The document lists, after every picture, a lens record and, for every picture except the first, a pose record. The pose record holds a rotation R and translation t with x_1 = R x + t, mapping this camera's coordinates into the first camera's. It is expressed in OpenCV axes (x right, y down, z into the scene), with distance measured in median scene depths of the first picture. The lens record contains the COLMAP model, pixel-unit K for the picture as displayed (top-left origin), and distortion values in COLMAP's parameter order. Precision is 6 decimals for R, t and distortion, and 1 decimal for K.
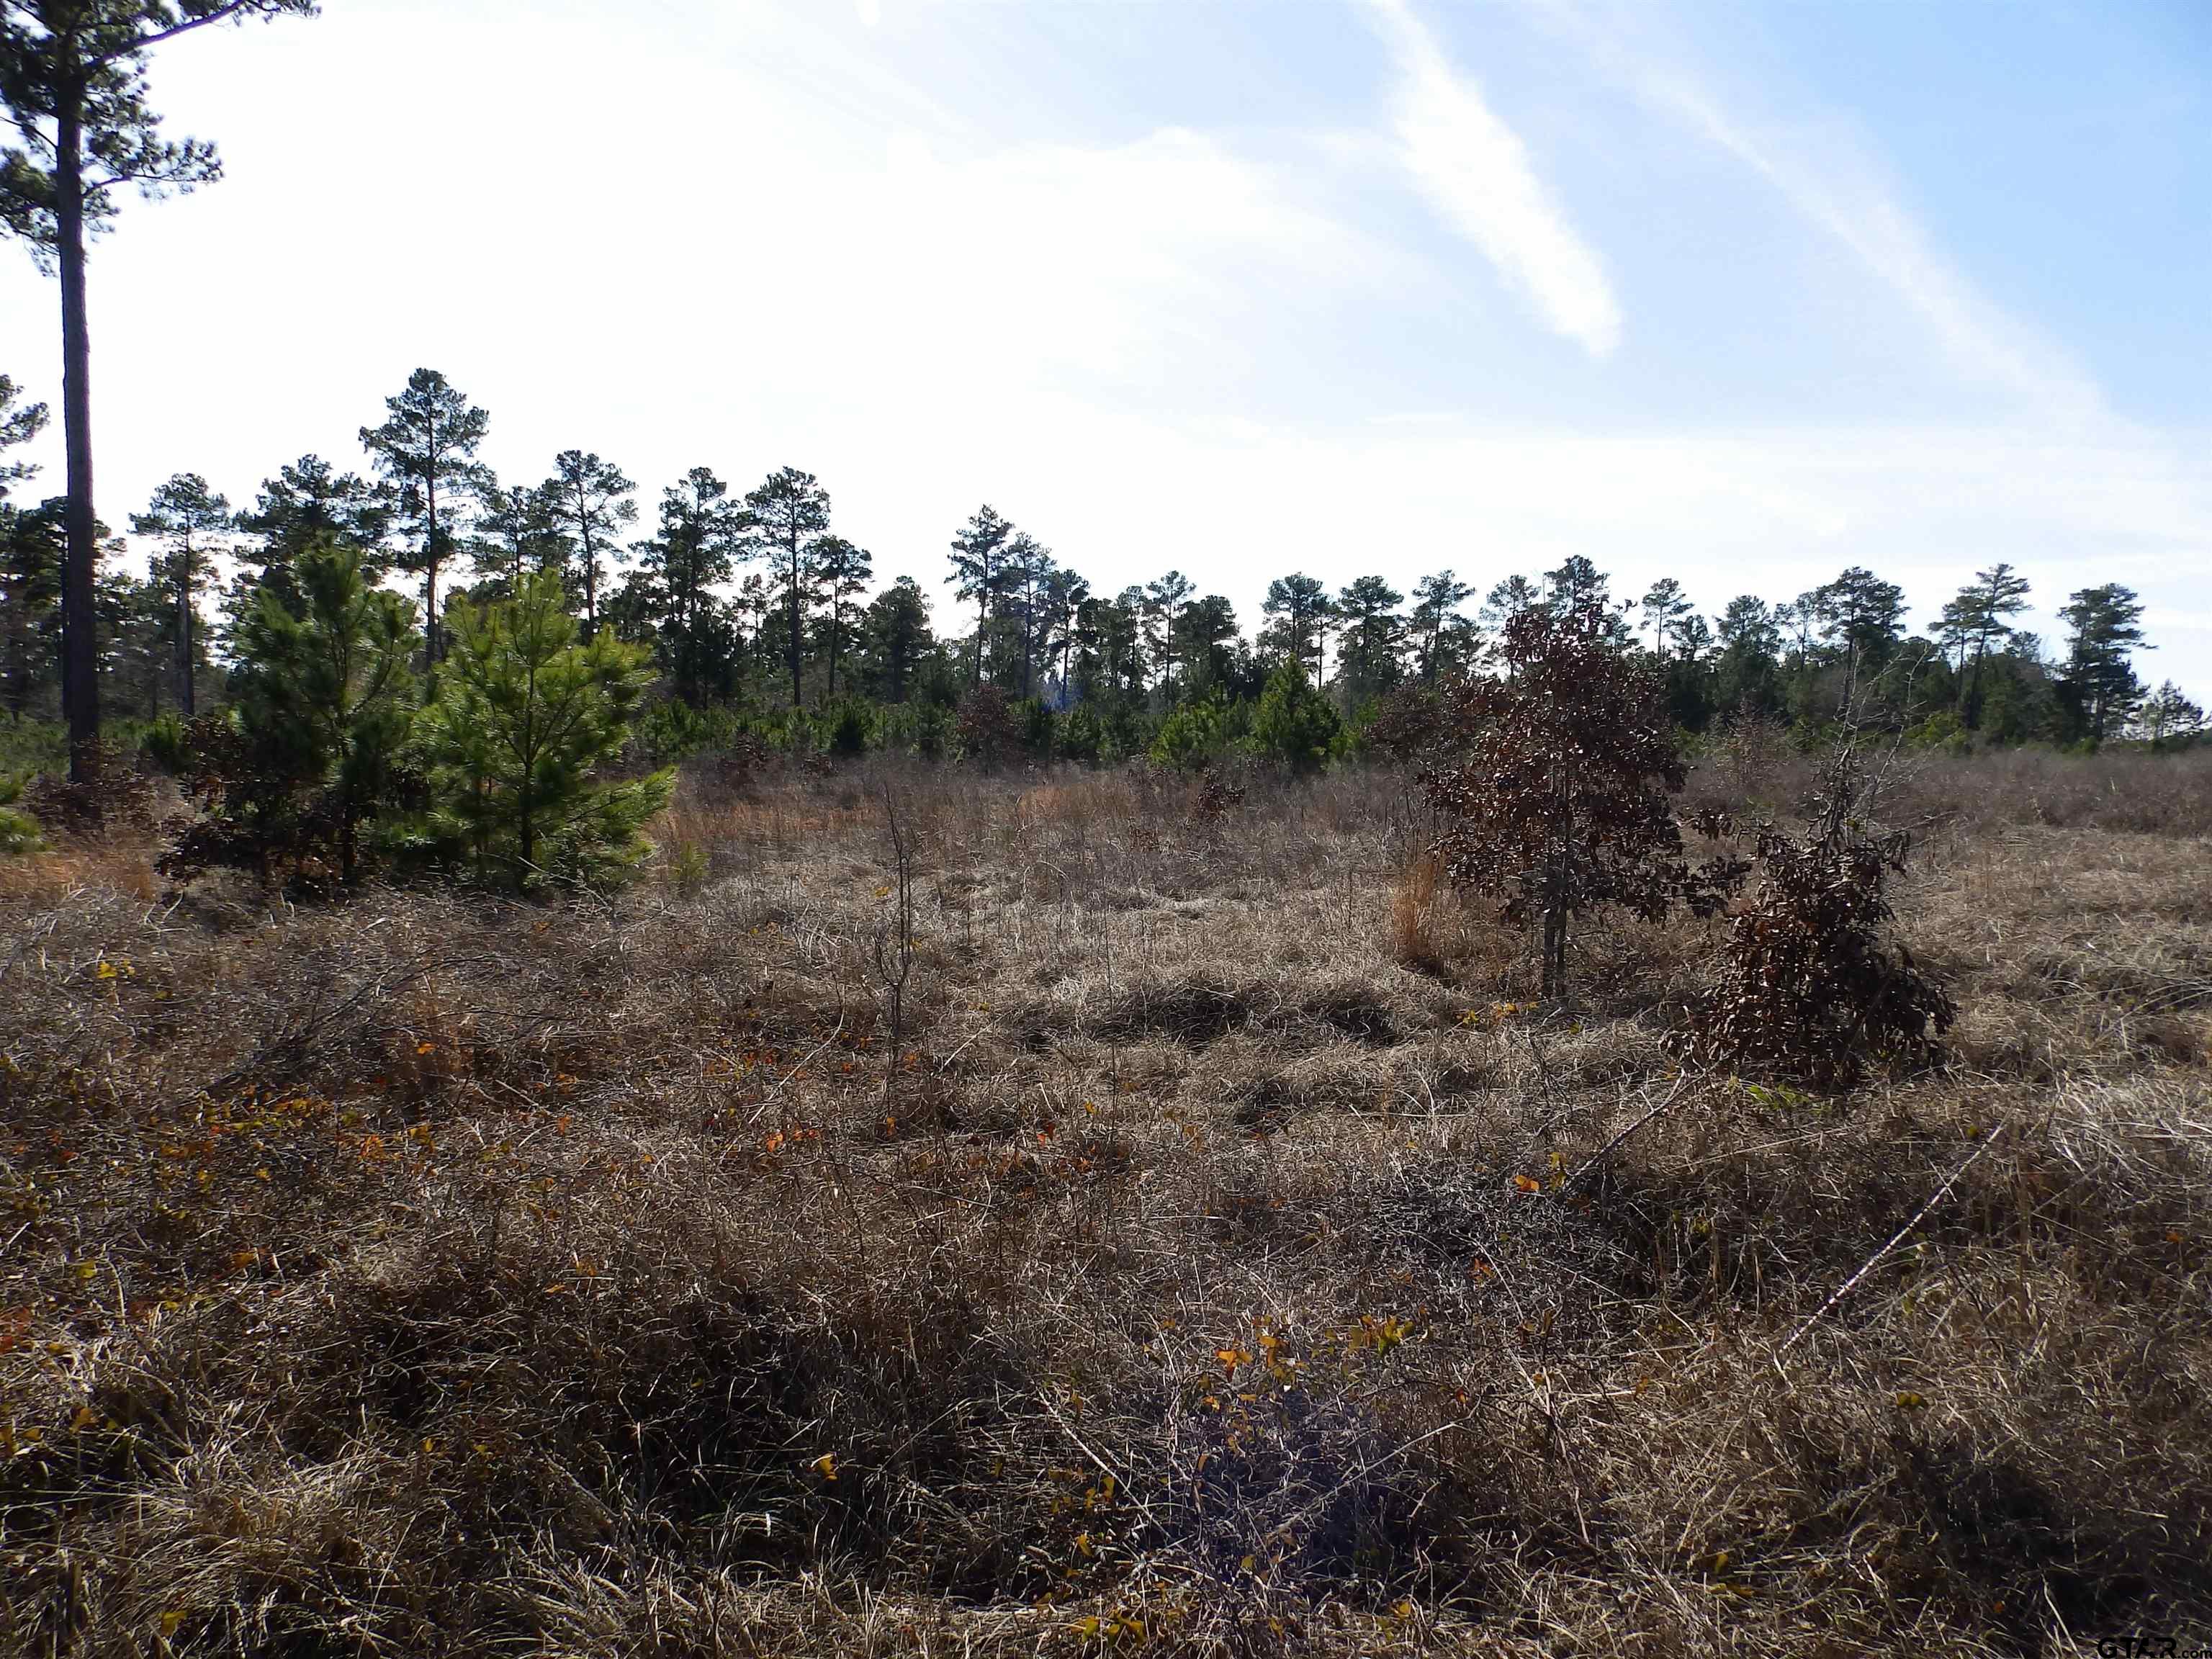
lens RADIAL K [[1493.5, 0, 1093.9], [0, 1493.5, 820.4], [0, 0, 1]] dist [0.012123, -0.006506]
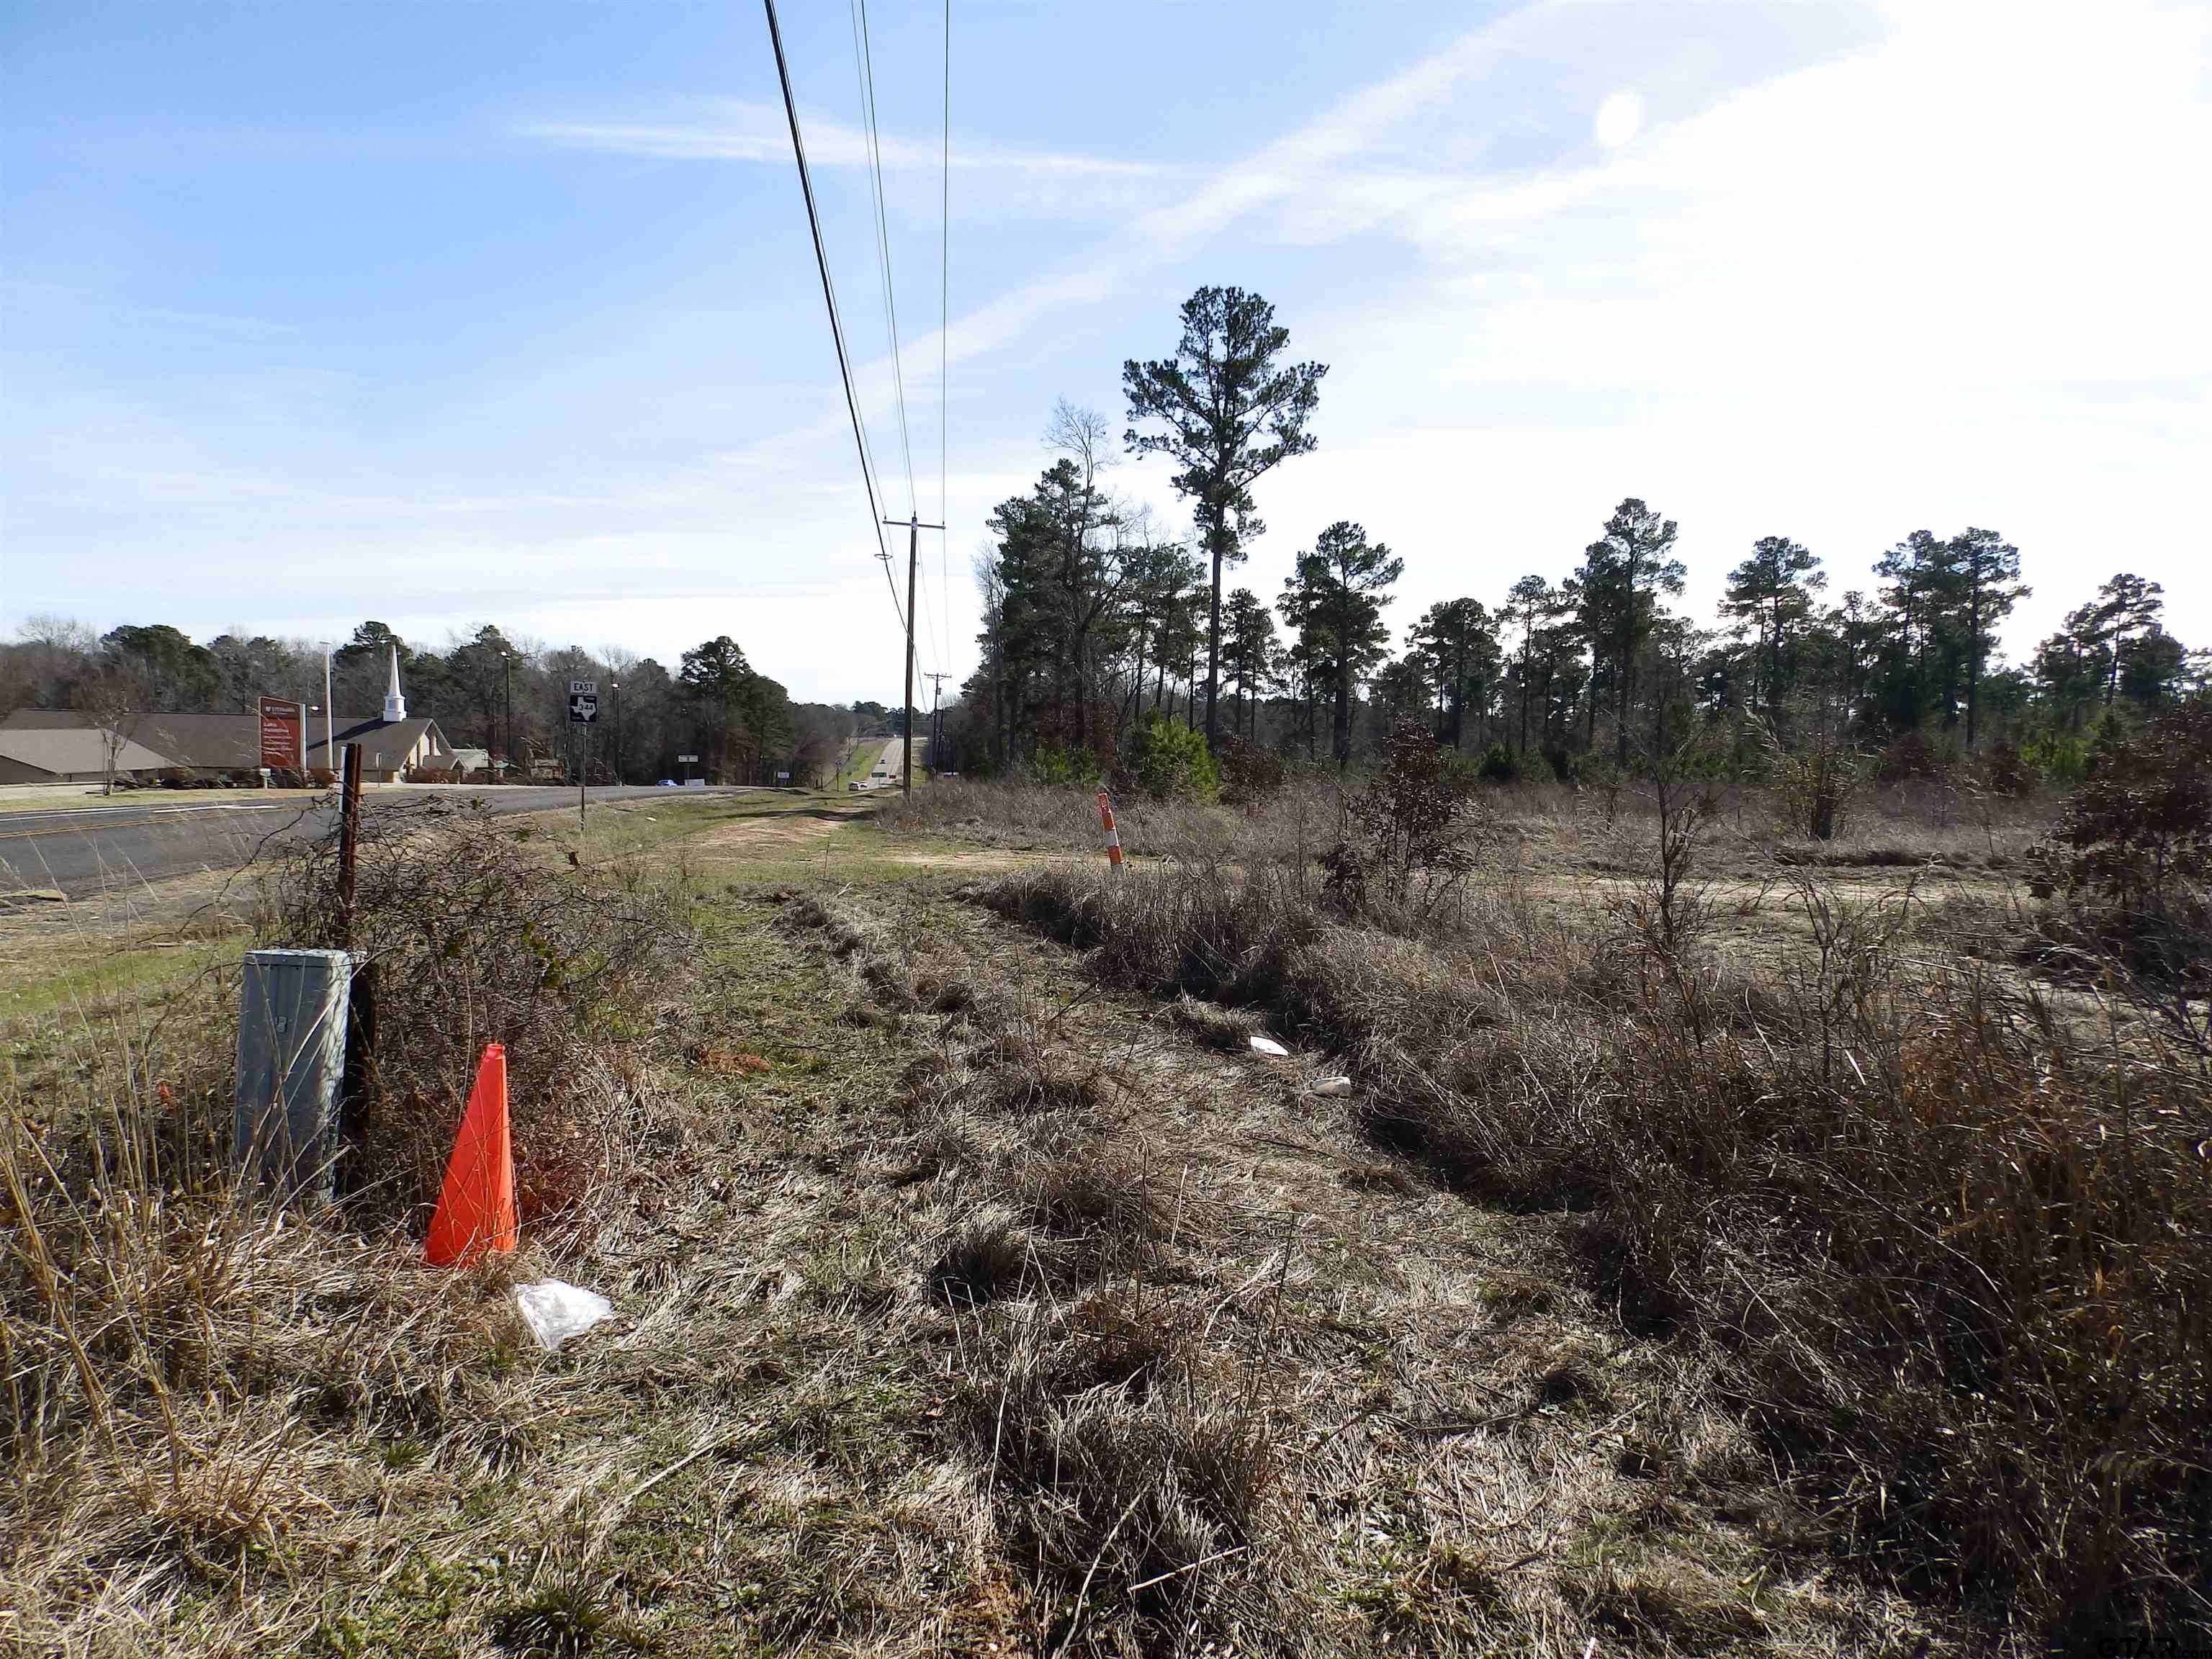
lens RADIAL K [[1493.5, 0, 1096.2], [0, 1493.5, 819.4], [0, 0, 1]] dist [0.012123, -0.006506]
pose [[0.592807, 0.047453, -0.803945, 0.185417], [-0.064198, 0.997870, 0.011561, 0.003682], [0.802782, 0.044758, 0.594591, -0.096250]]
